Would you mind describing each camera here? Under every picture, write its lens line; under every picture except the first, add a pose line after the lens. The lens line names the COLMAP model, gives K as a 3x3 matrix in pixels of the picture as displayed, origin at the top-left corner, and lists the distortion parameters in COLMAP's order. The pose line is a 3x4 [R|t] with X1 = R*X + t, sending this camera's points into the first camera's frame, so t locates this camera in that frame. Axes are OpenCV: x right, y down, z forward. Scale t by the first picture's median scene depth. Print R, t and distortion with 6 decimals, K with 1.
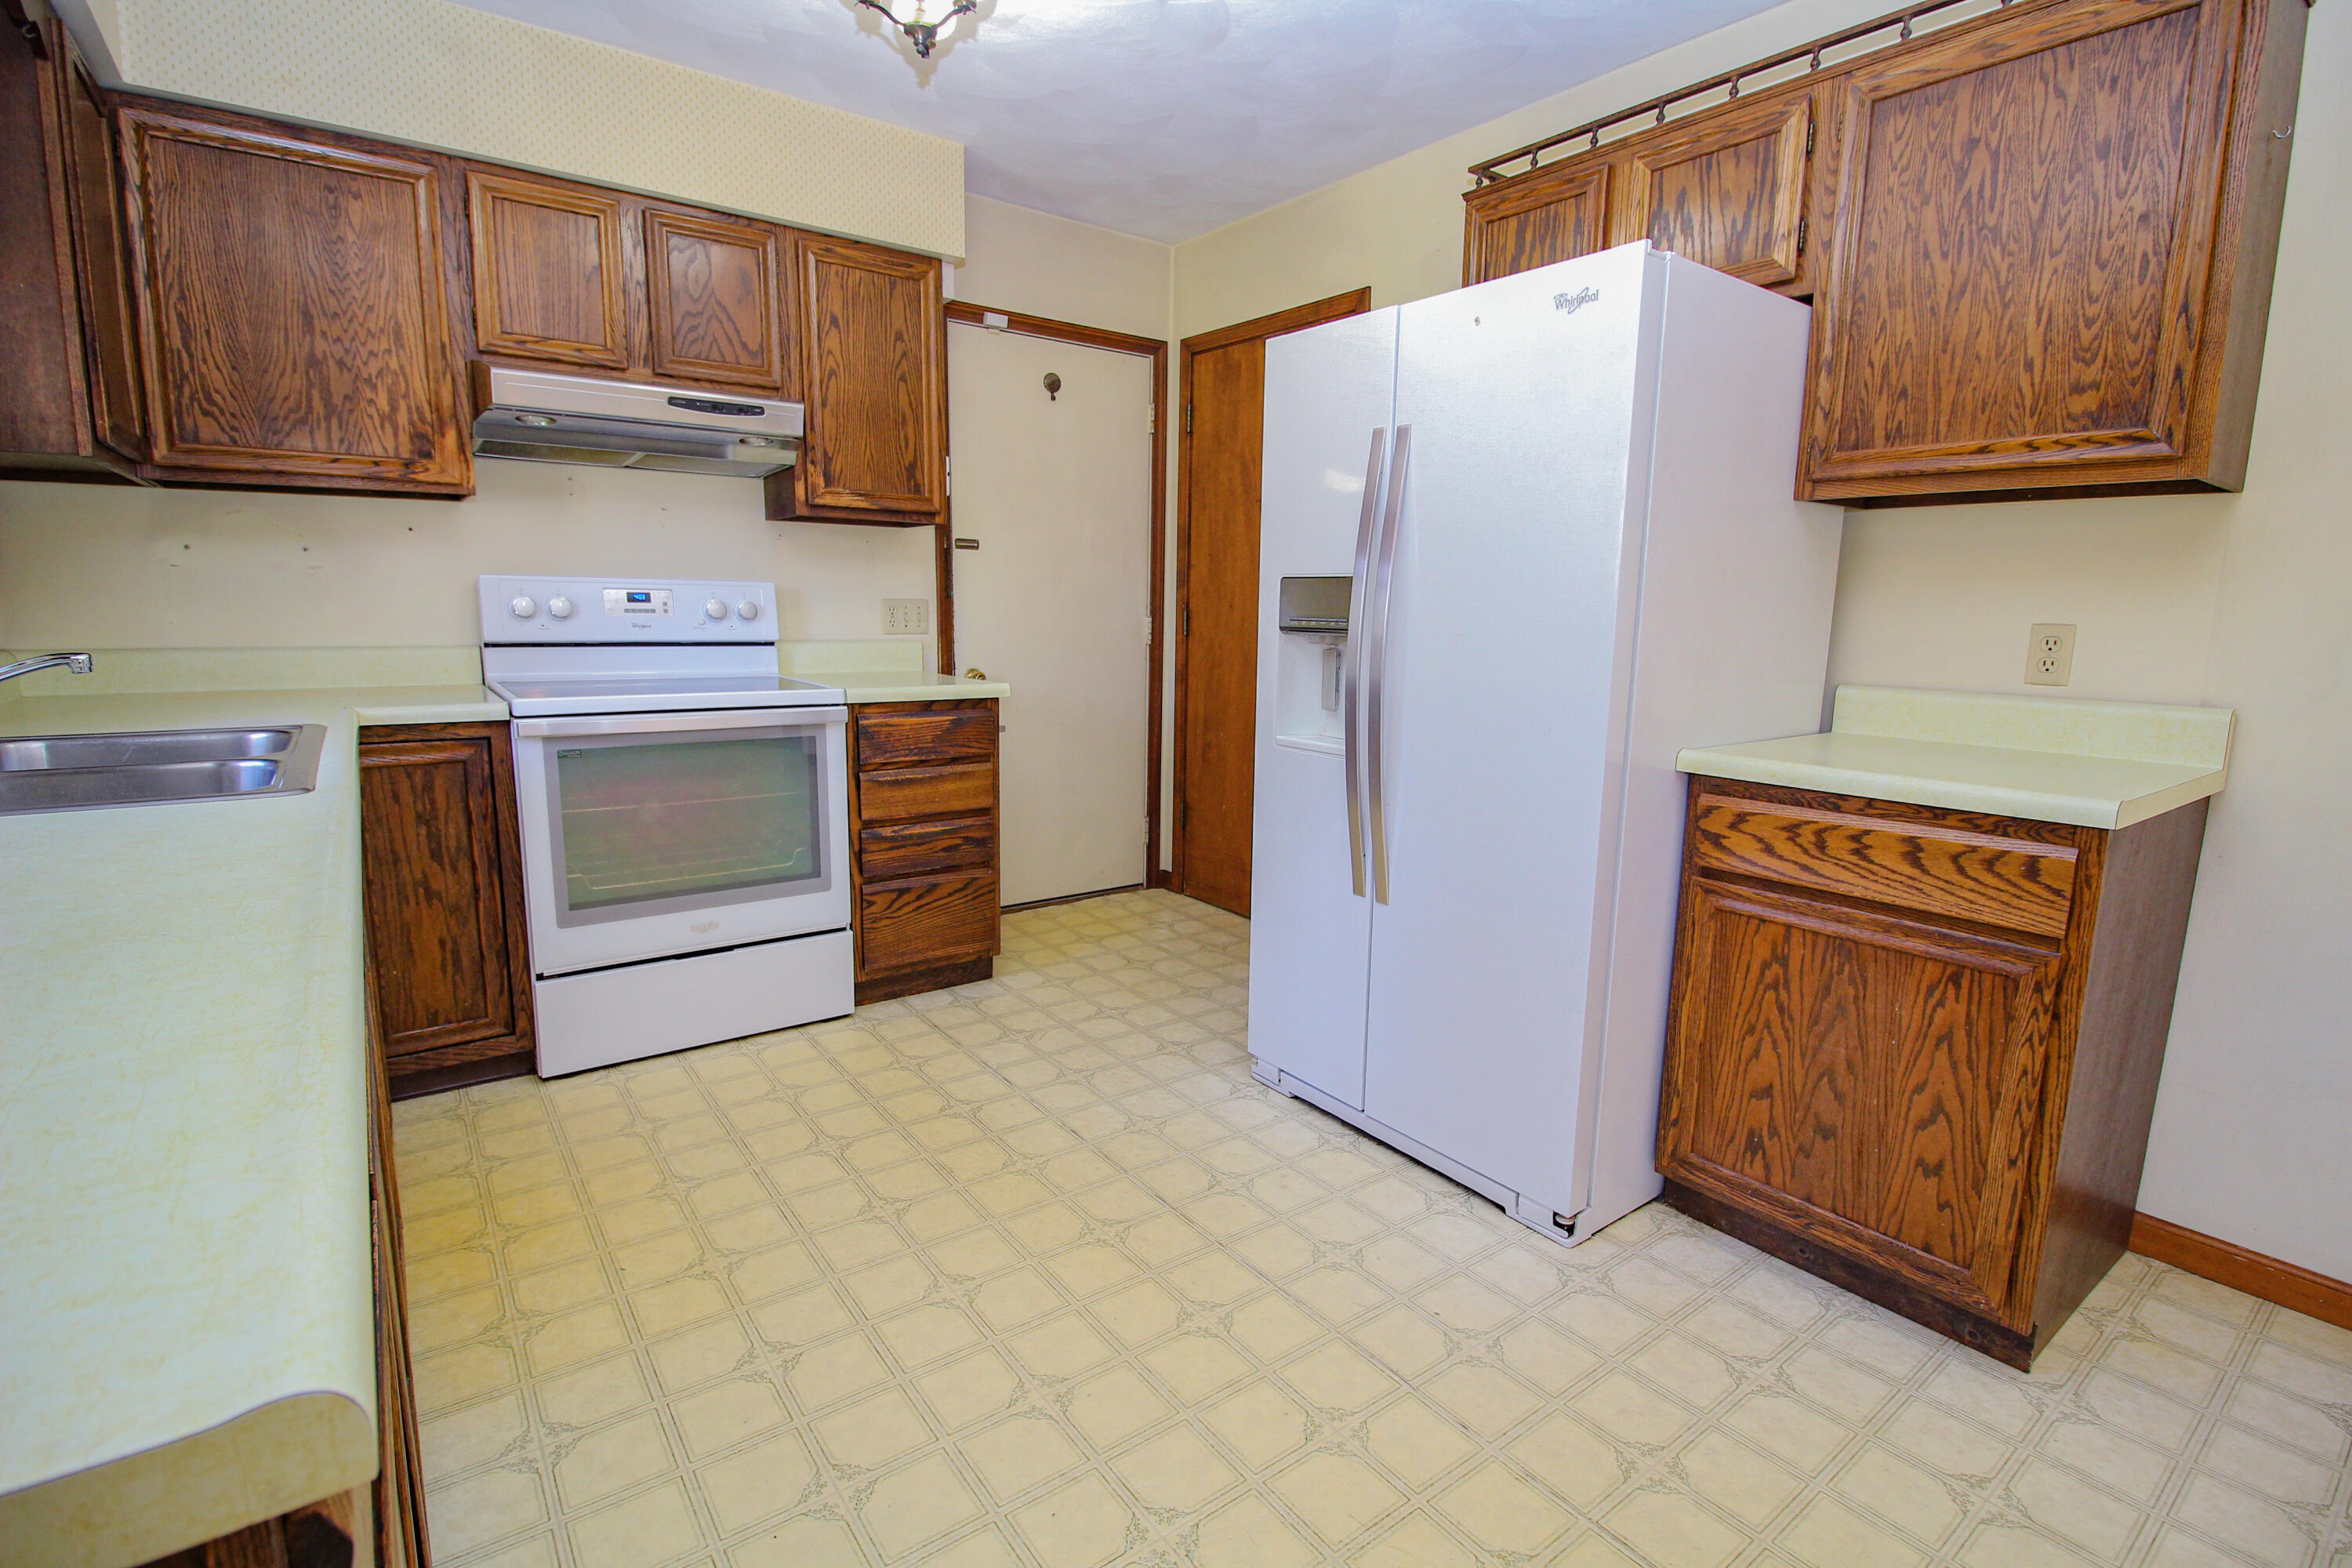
lens RADIAL K [[1088.2, 0, 1185.1], [0, 1088.2, 782.5], [0, 0, 1]] dist [0.005683, -0.017418]
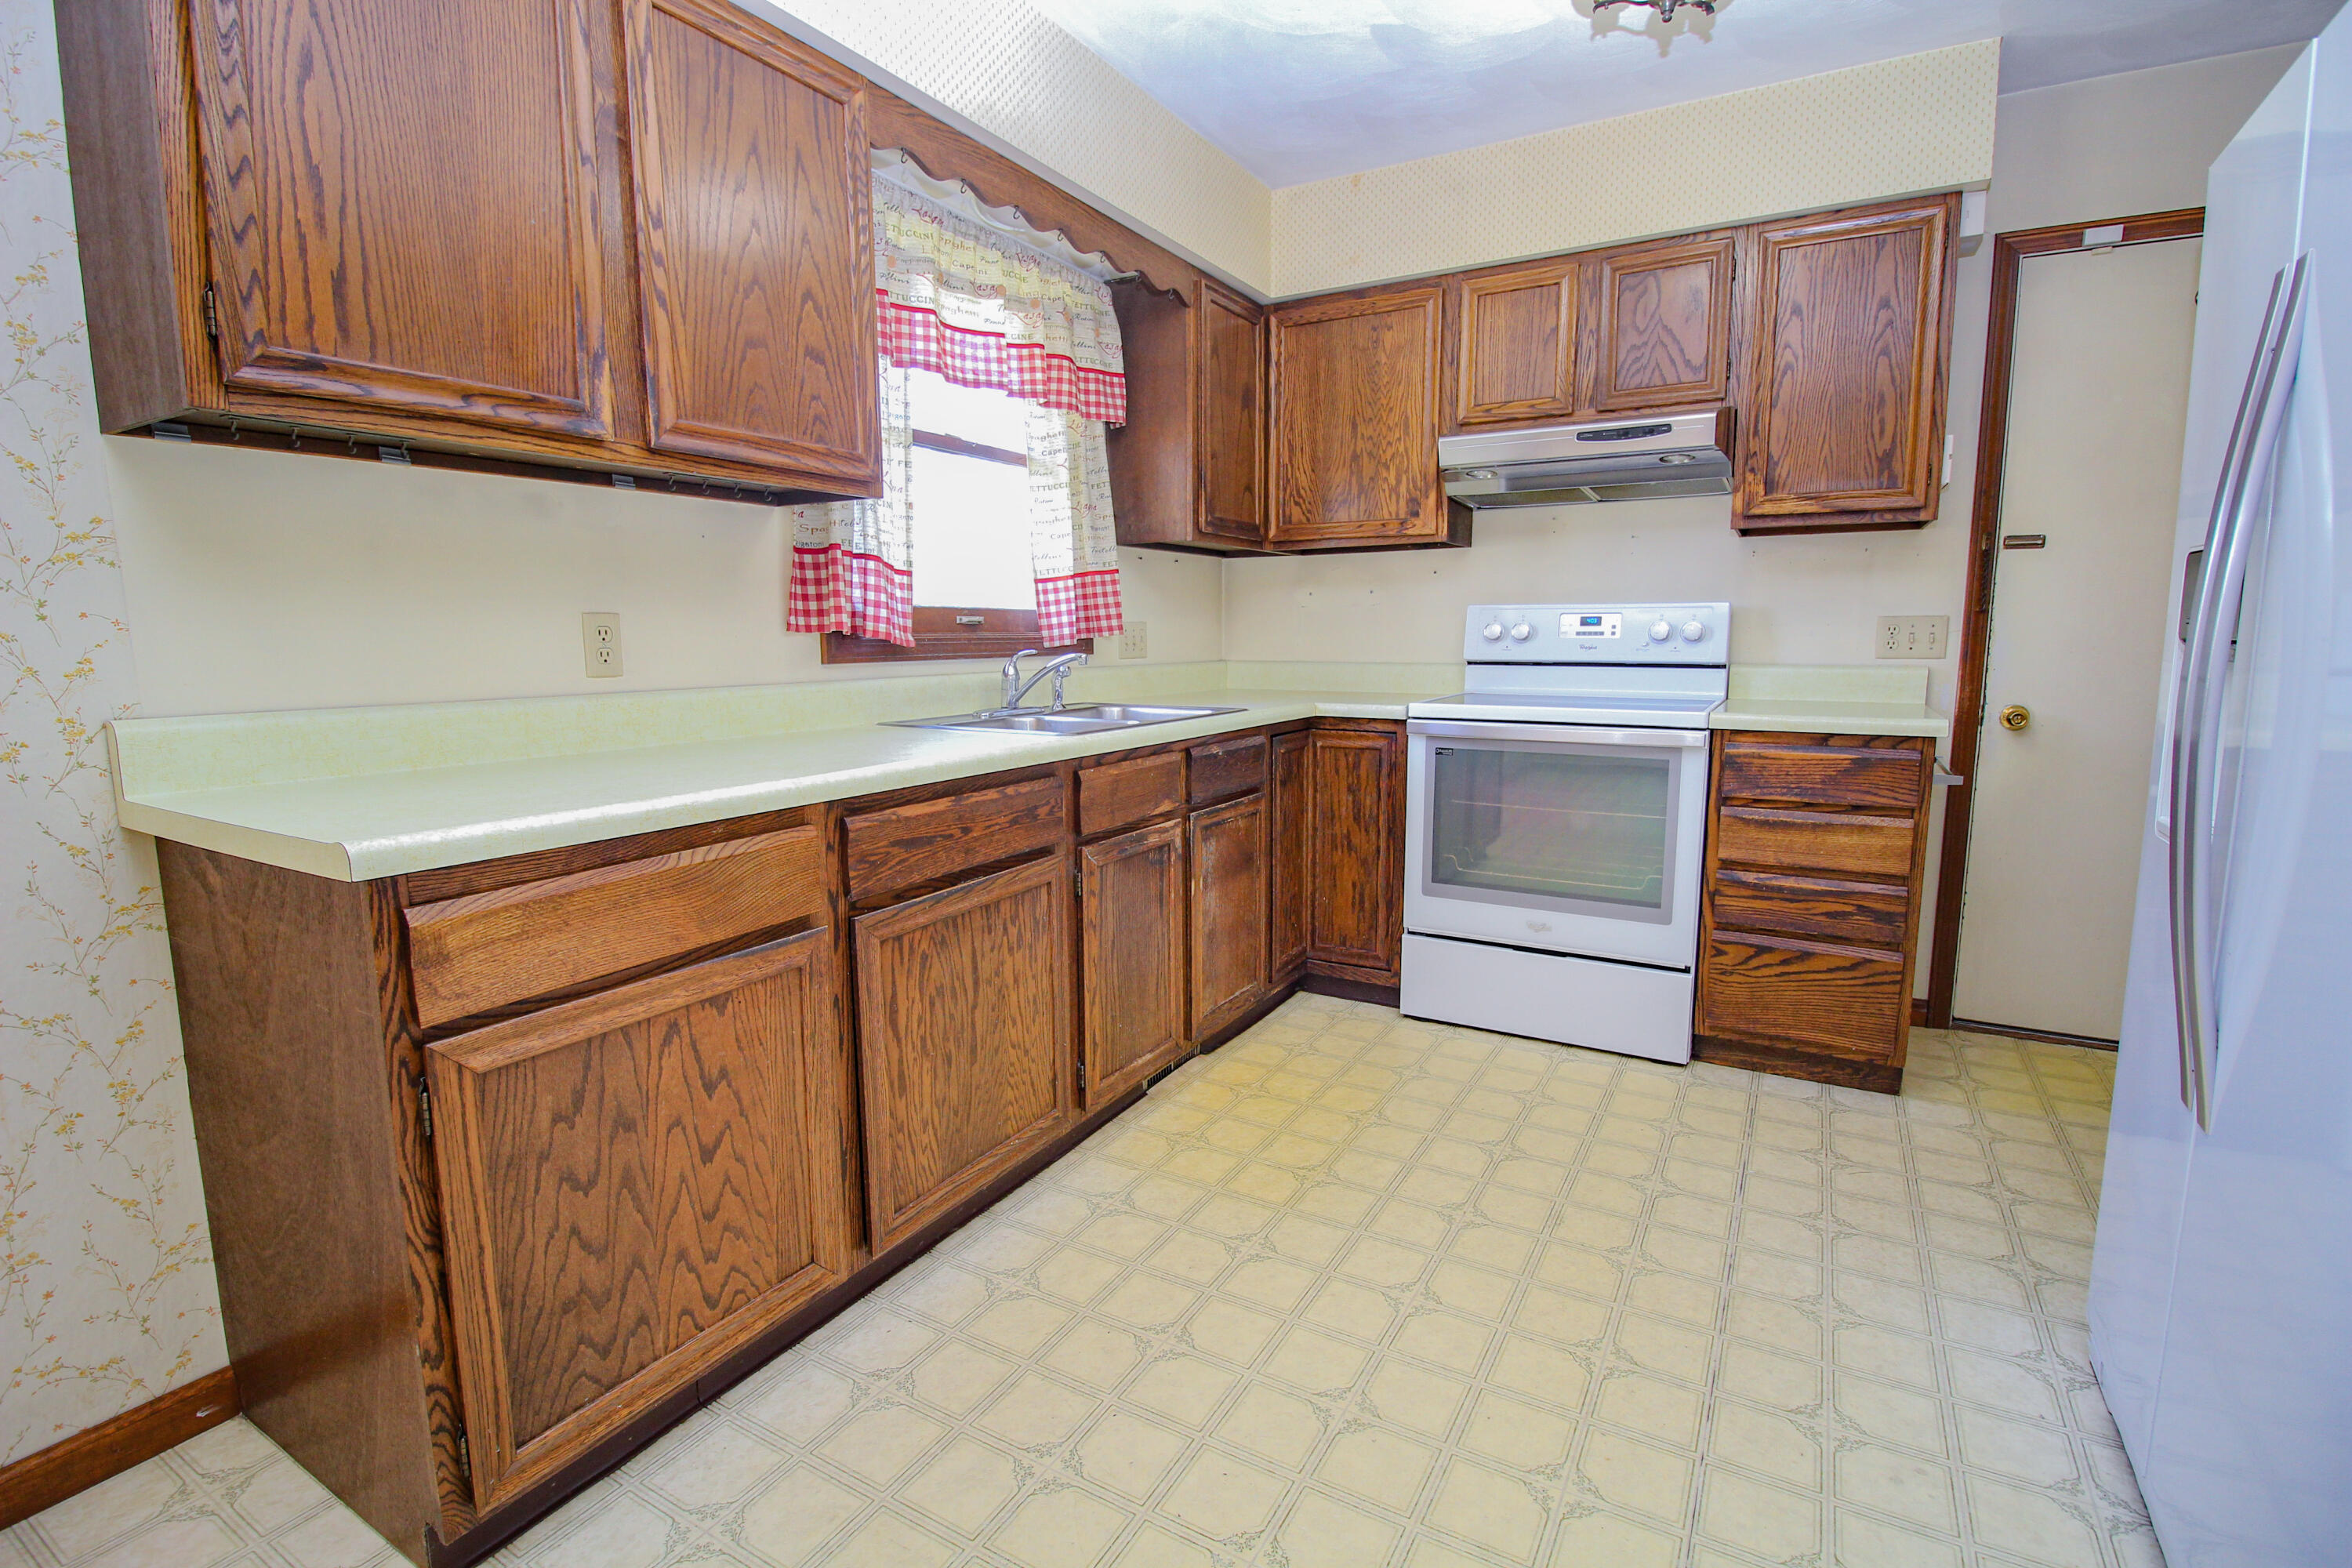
lens RADIAL K [[1088.2, 0, 1185.1], [0, 1088.2, 782.5], [0, 0, 1]] dist [0.005683, -0.017418]
pose [[0.391544, 0.105806, -0.914056, 0.409601], [-0.138838, 0.988788, 0.054984, -0.018690], [0.909625, 0.105377, 0.401844, 0.261052]]
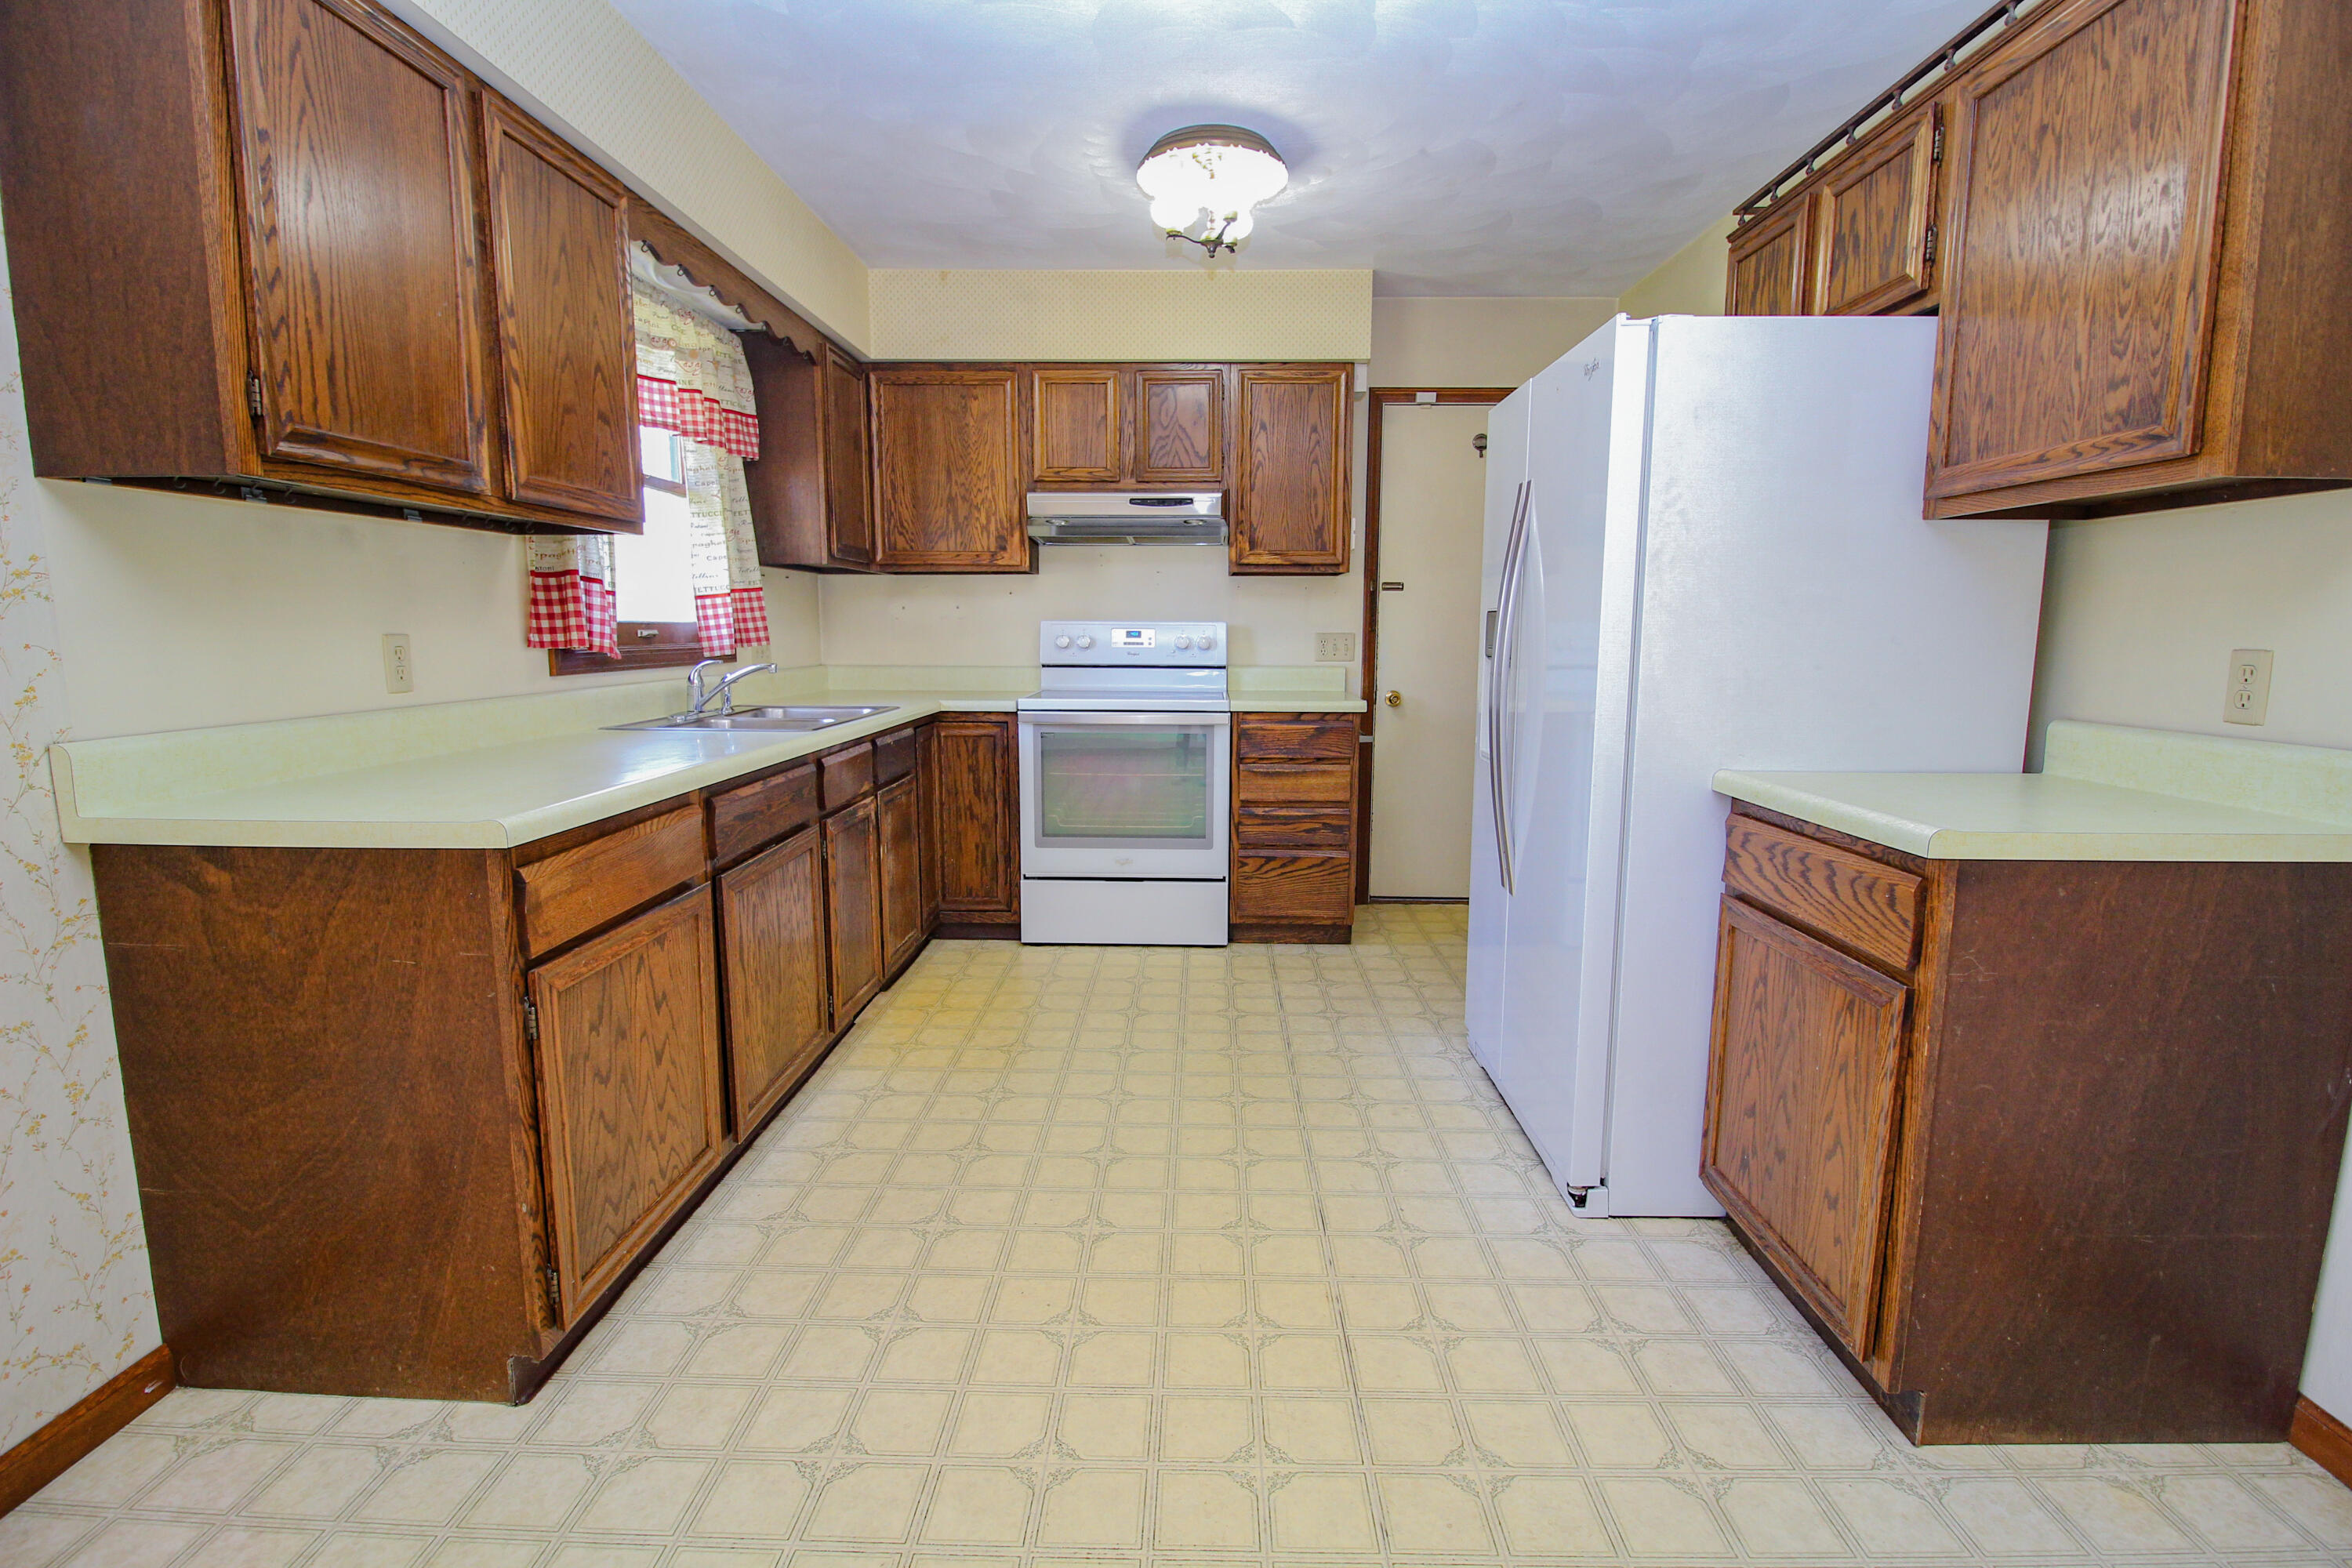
lens RADIAL K [[1088.2, 0, 1185.1], [0, 1088.2, 782.5], [0, 0, 1]] dist [0.005683, -0.017418]
pose [[0.786647, 0.072566, -0.613124, 0.537159], [-0.090488, 0.995896, 0.001772, 0.020031], [0.610737, 0.054086, 0.789985, -0.103097]]
